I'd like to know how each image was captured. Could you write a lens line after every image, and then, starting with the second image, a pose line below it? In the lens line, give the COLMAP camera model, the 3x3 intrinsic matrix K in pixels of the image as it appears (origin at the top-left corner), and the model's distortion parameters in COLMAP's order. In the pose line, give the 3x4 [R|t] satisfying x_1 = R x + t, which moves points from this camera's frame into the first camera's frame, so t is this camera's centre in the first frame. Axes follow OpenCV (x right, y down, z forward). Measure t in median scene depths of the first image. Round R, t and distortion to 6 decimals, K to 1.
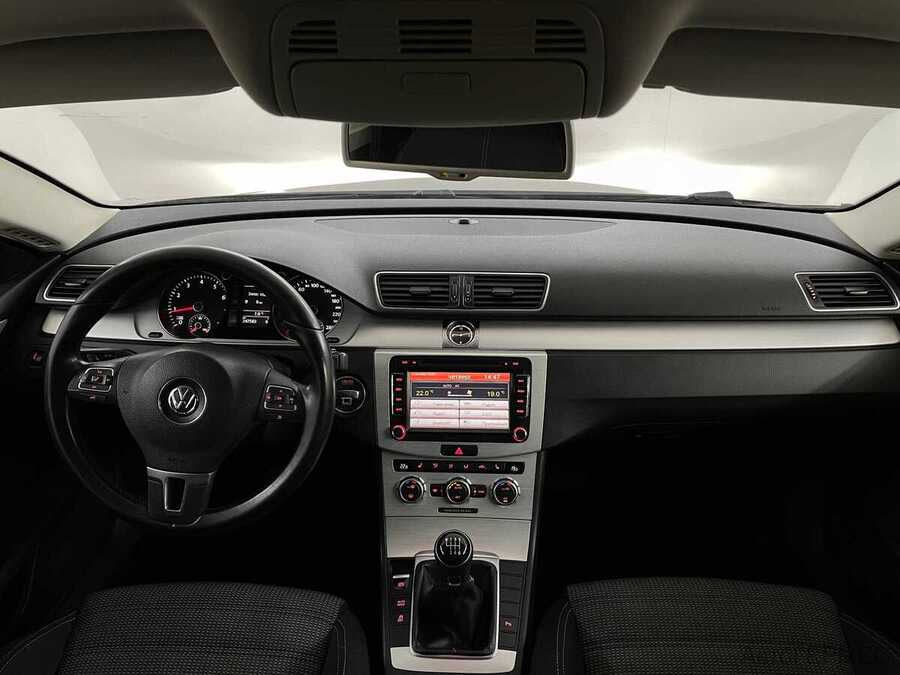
lens RADIAL K [[725.0, 0, 448.5], [0, 725.0, 334.0], [0, 0, 1]] dist [0.062851, -0.114340]
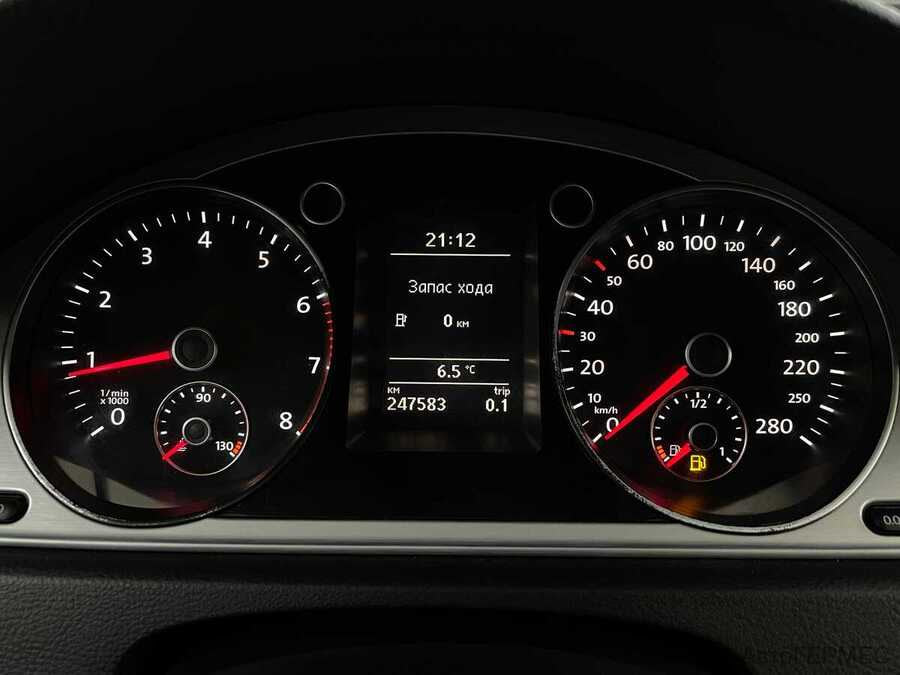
lens RADIAL K [[725.0, 0, 451.7], [0, 725.0, 339.9], [0, 0, 1]] dist [0.062851, -0.114340]
pose [[0.999364, -0.024175, 0.026194, -0.267894], [0.023610, 0.999486, 0.021685, -0.042857], [-0.026705, -0.021053, 0.999422, 0.768209]]
